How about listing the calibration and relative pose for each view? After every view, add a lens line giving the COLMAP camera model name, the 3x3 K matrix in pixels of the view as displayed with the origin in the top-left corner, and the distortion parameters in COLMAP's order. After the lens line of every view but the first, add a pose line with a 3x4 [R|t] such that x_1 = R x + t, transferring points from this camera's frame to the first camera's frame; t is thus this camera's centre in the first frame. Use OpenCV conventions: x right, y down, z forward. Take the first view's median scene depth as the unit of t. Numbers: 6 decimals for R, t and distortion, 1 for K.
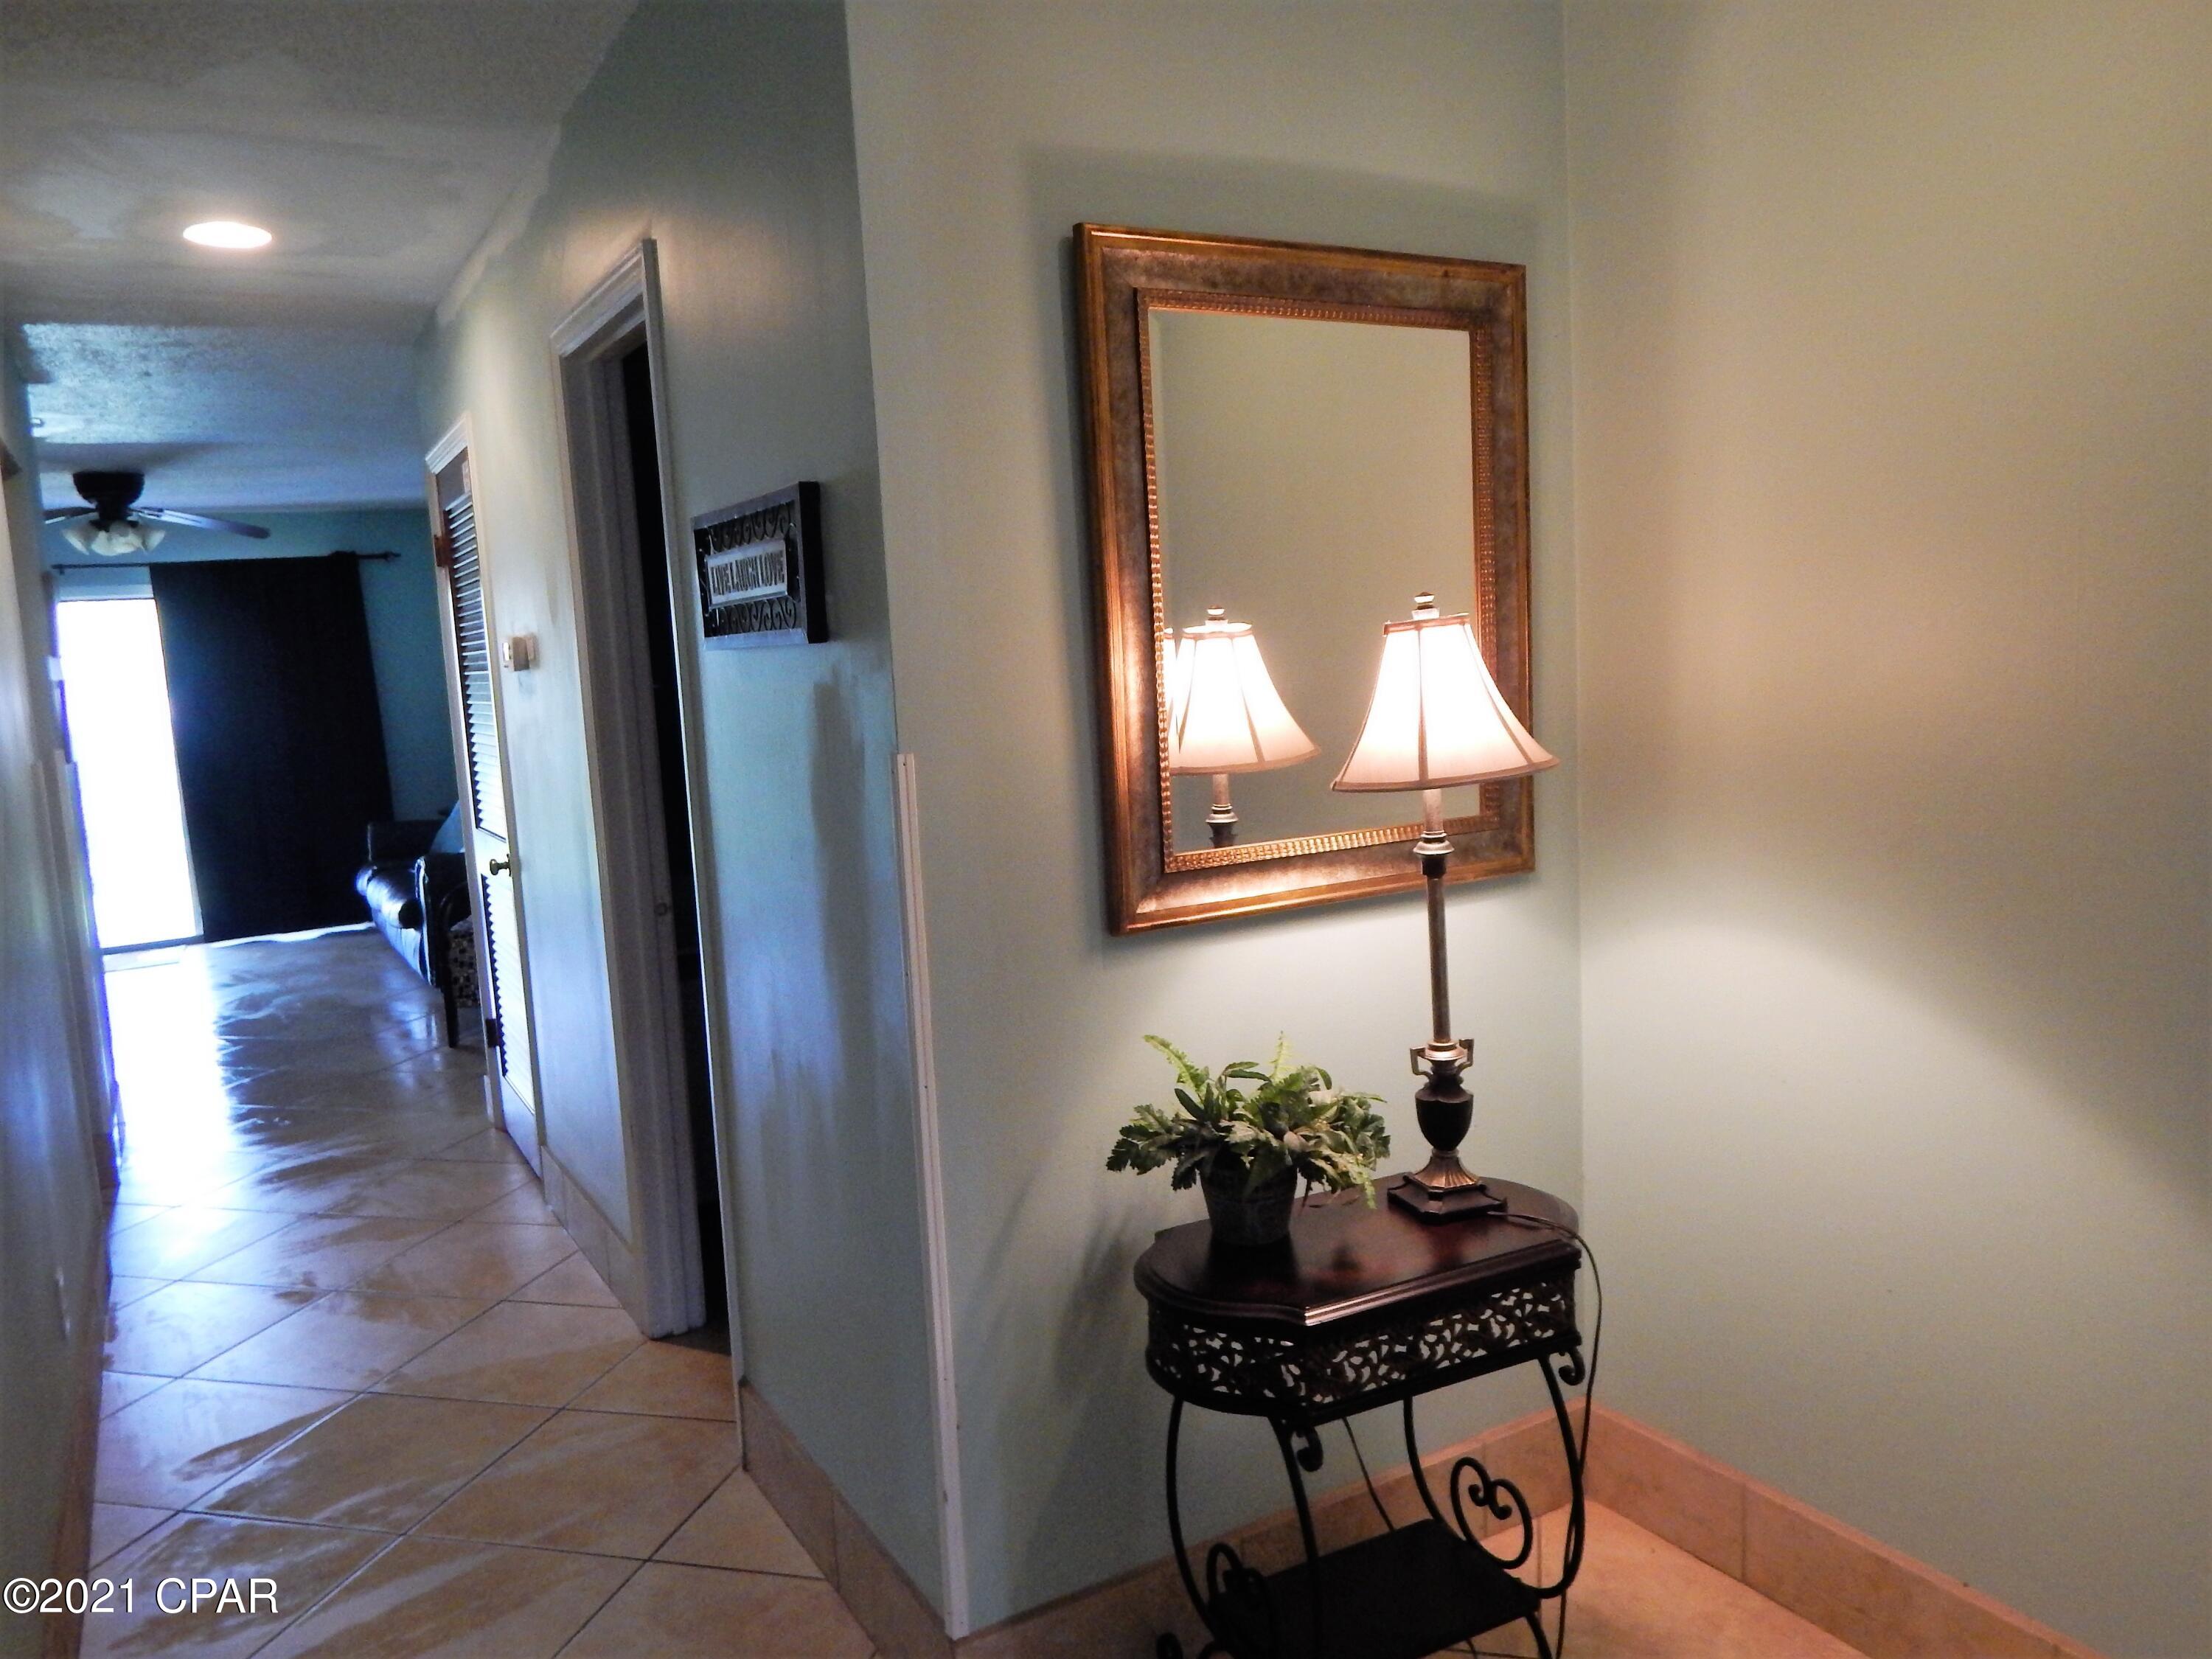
lens RADIAL K [[1596.0, 0, 1094.7], [0, 1596.0, 829.6], [0, 0, 1]] dist [-0.017704, -0.000443]
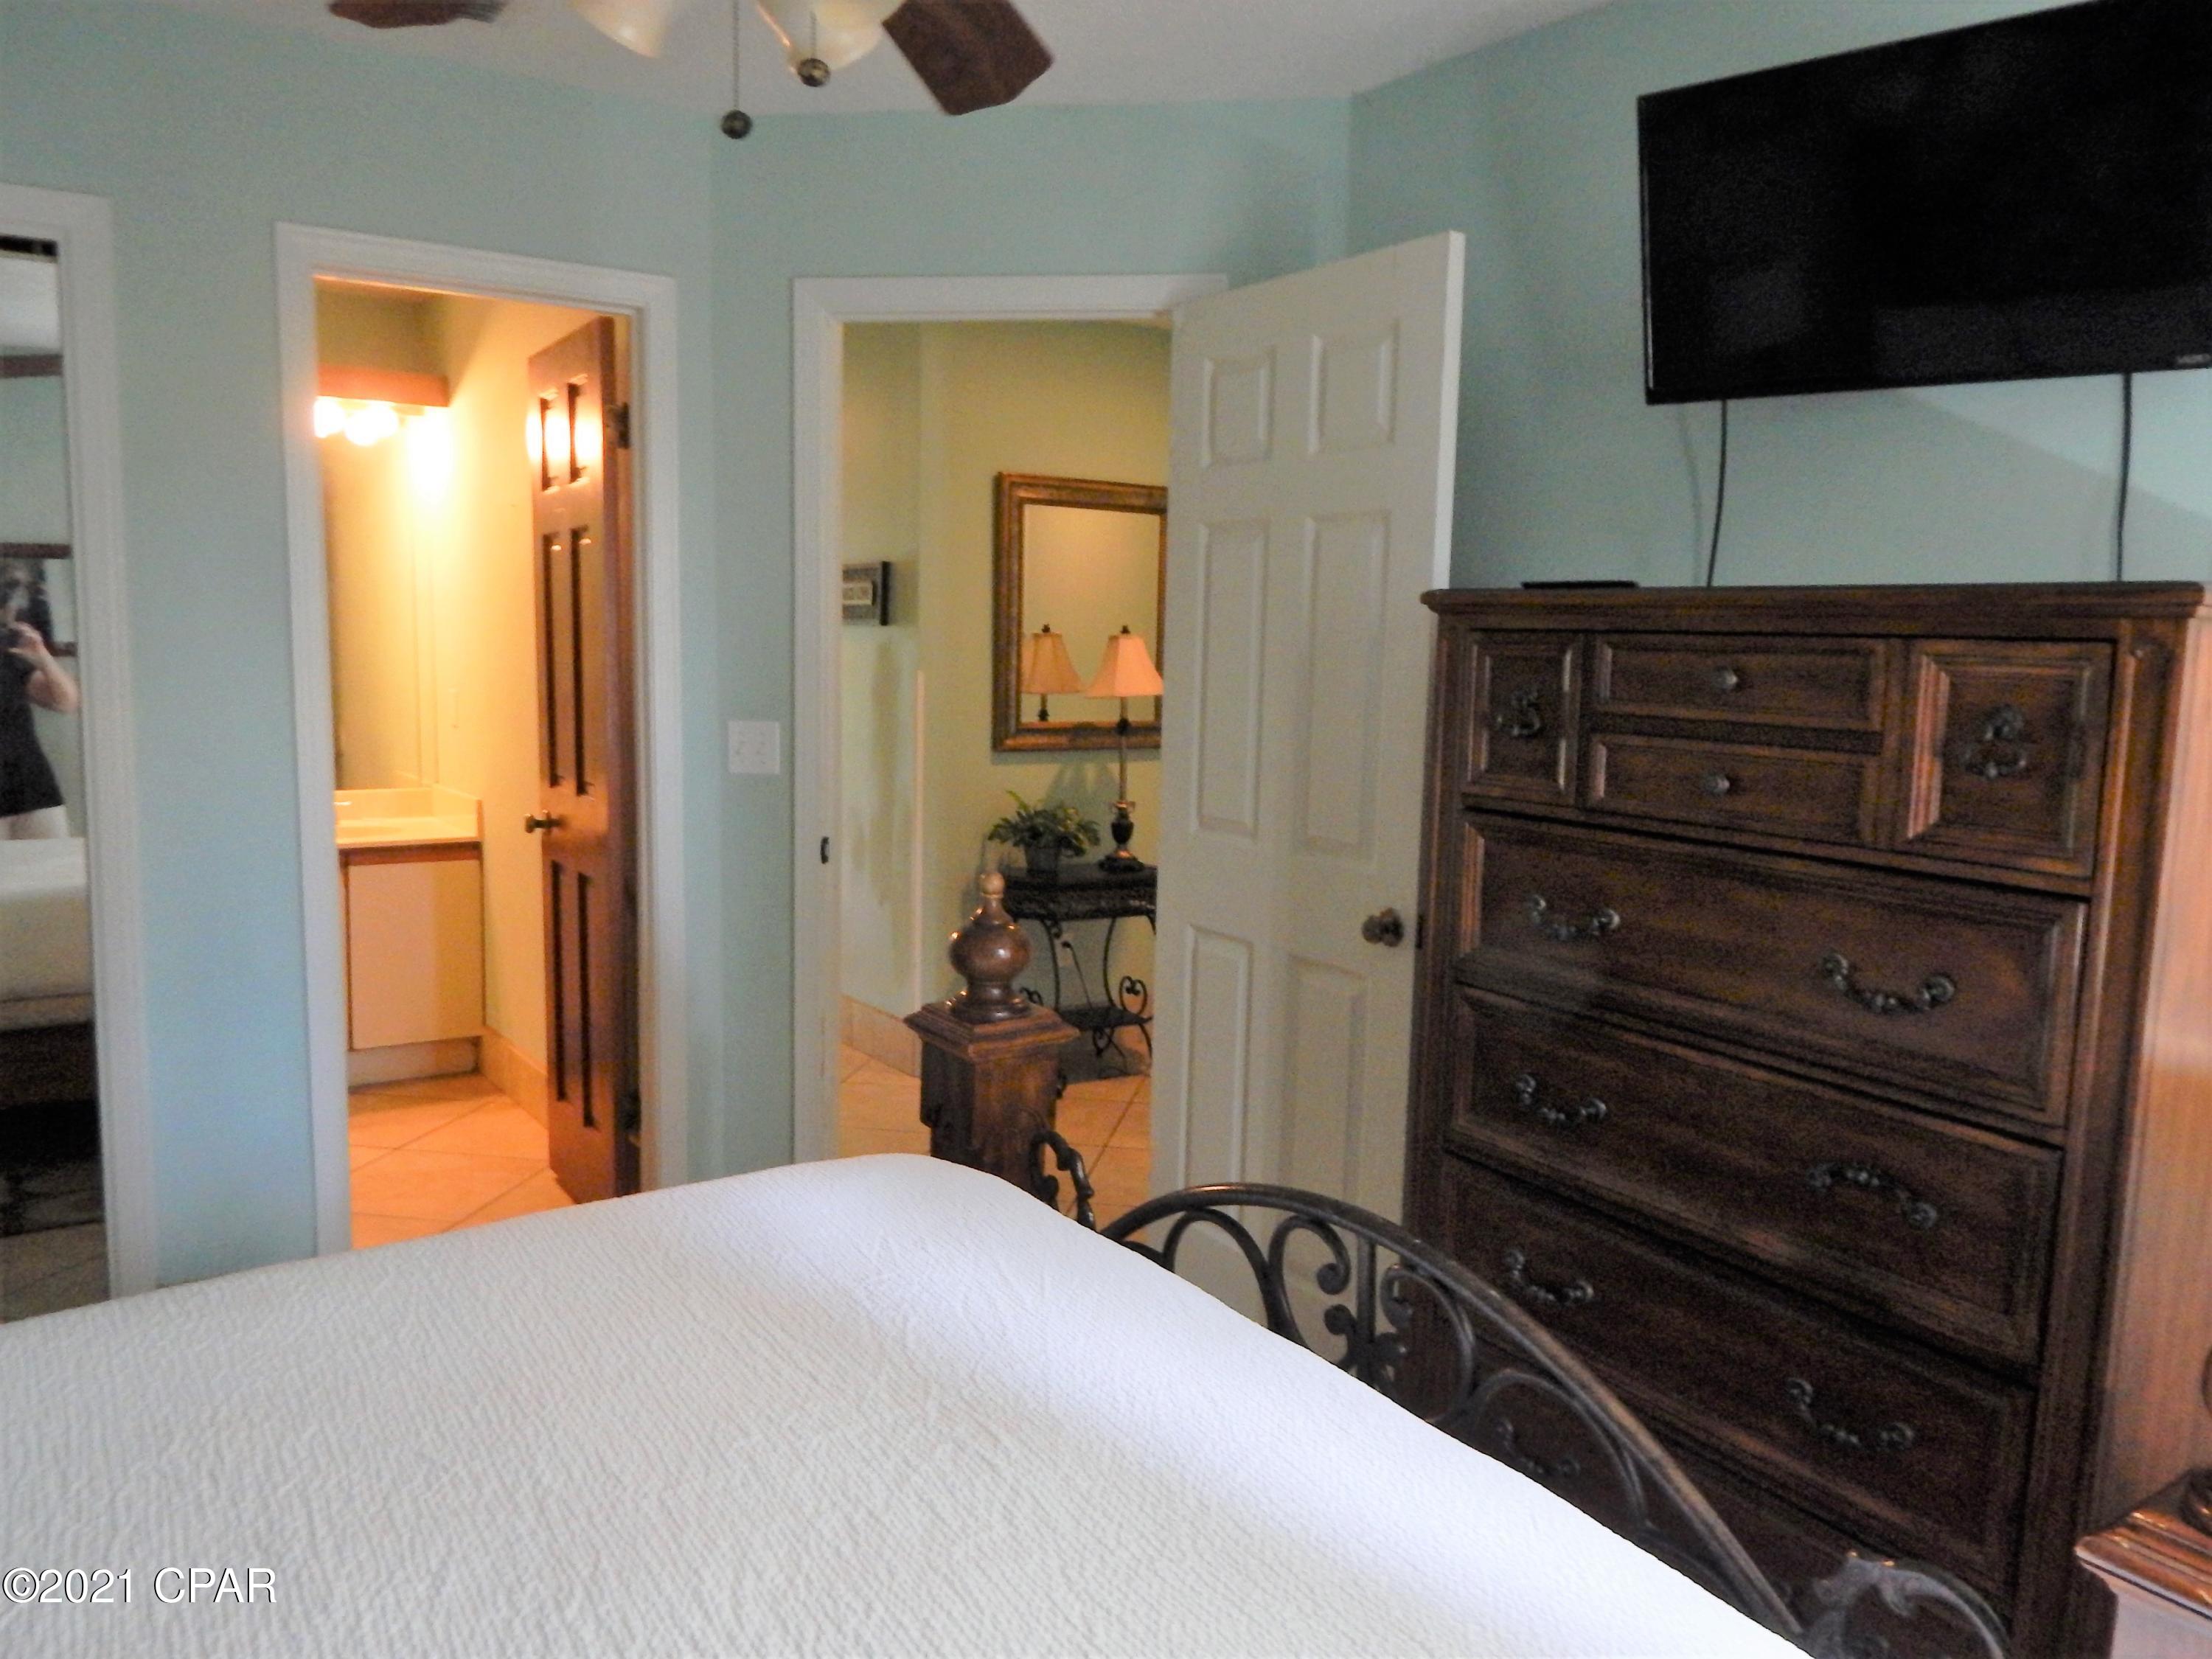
lens RADIAL K [[1596.0, 0, 1114.0], [0, 1596.0, 838.3], [0, 0, 1]] dist [-0.017704, -0.000443]
pose [[0.993408, 0.062866, 0.095856, -0.035813], [-0.062985, 0.998013, -0.001787, 0.197087], [-0.095778, -0.004263, 0.995394, -1.527481]]
